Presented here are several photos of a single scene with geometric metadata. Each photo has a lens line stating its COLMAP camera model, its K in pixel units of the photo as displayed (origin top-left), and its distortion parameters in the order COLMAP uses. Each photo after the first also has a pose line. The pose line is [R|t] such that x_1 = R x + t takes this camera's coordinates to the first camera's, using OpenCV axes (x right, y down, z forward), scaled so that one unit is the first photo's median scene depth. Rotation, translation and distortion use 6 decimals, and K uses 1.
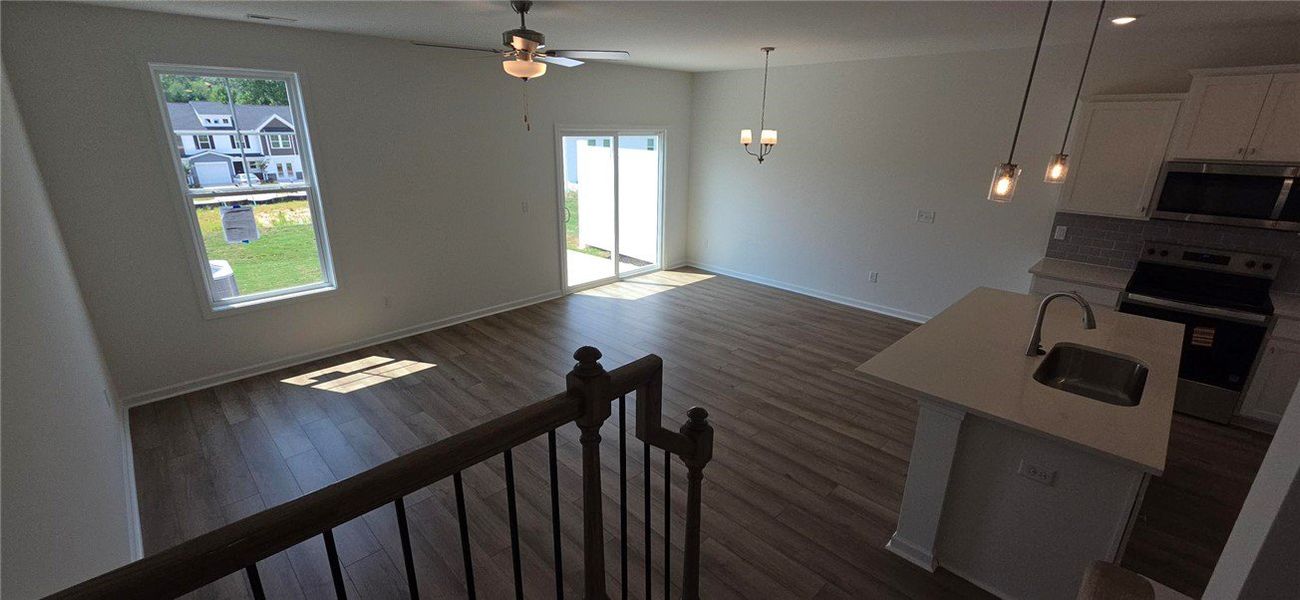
lens RADIAL K [[530.8, 0, 647.7], [0, 530.8, 301.7], [0, 0, 1]] dist [-0.002196, 0.001276]
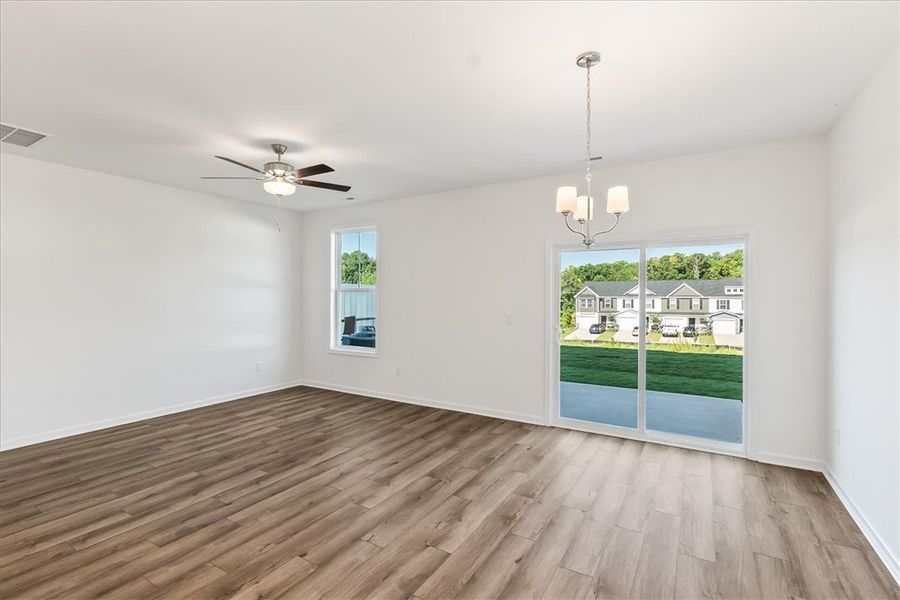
lens RADIAL K [[419.2, 0, 449.4], [0, 419.2, 295.2], [0, 0, 1]] dist [-0.004221, -0.000711]
pose [[0.245466, -0.007101, -0.969379, 0.650921], [-0.305208, 0.948553, -0.084233, -0.148750], [0.920106, 0.316538, 0.230670, 0.859344]]
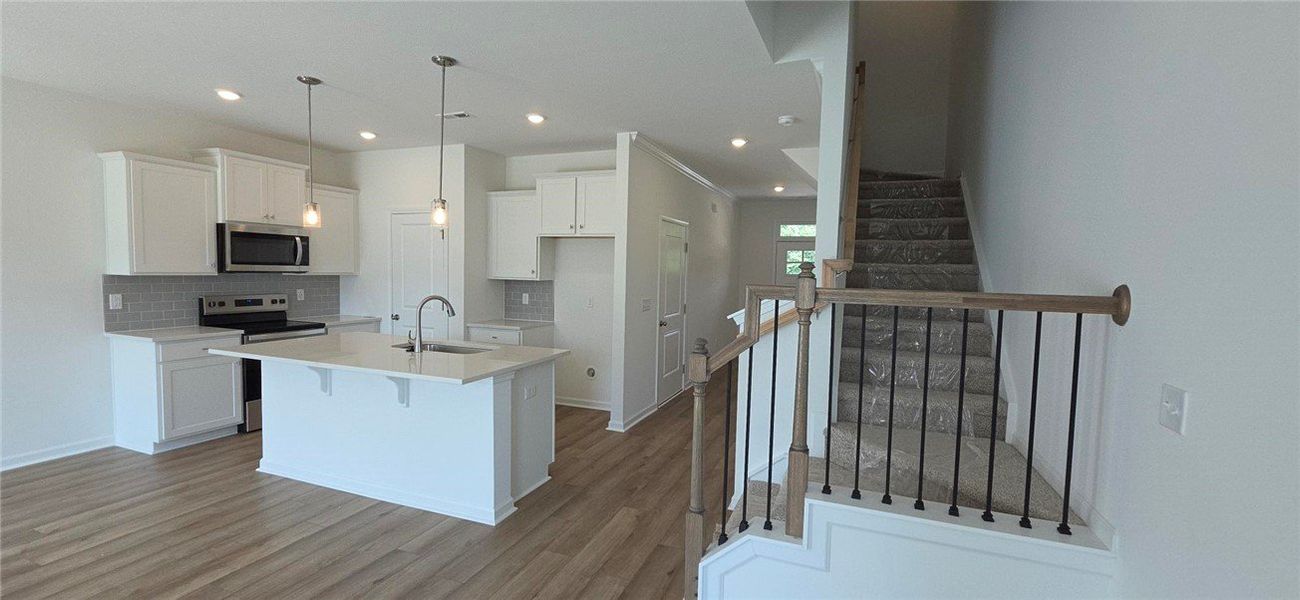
lens RADIAL K [[530.8, 0, 648.6], [0, 530.8, 303.5], [0, 0, 1]] dist [-0.002196, 0.001276]
pose [[-0.407791, -0.079171, 0.909636, -0.383780], [0.263097, 0.943792, 0.200090, -0.070558], [-0.874349, 0.320917, -0.364041, 0.545894]]
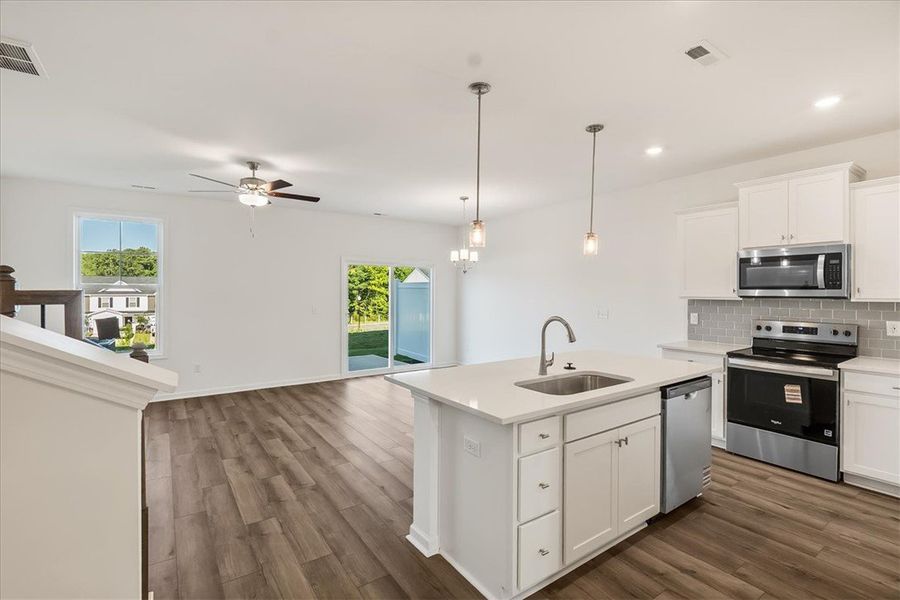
lens RADIAL K [[419.2, 0, 450.1], [0, 419.2, 290.0], [0, 0, 1]] dist [-0.004221, -0.000711]
pose [[0.985312, -0.010636, -0.170430, 0.393256], [-0.044605, 0.947377, -0.316999, 0.134658], [0.164833, 0.319945, 0.932987, -0.000915]]
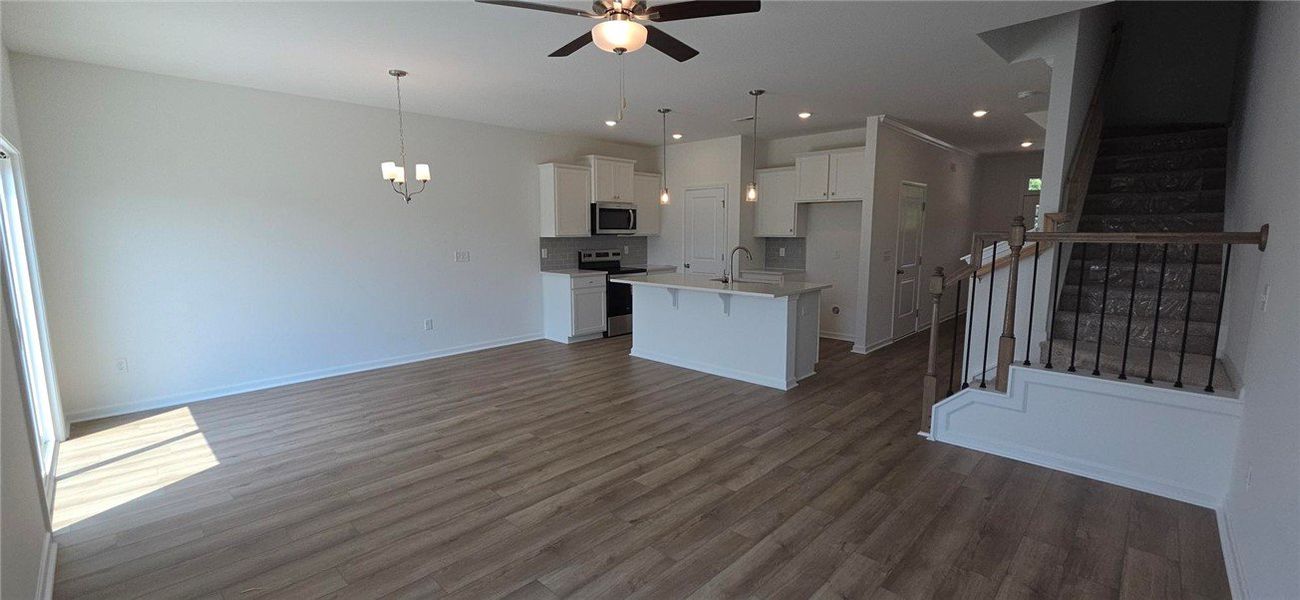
lens RADIAL K [[530.8, 0, 651.7], [0, 530.8, 301.0], [0, 0, 1]] dist [-0.002196, 0.001276]
pose [[-0.032439, -0.144522, 0.988970, -0.714141], [0.317057, 0.936896, 0.147312, -0.128537], [-0.947851, 0.318339, 0.015430, 0.733980]]
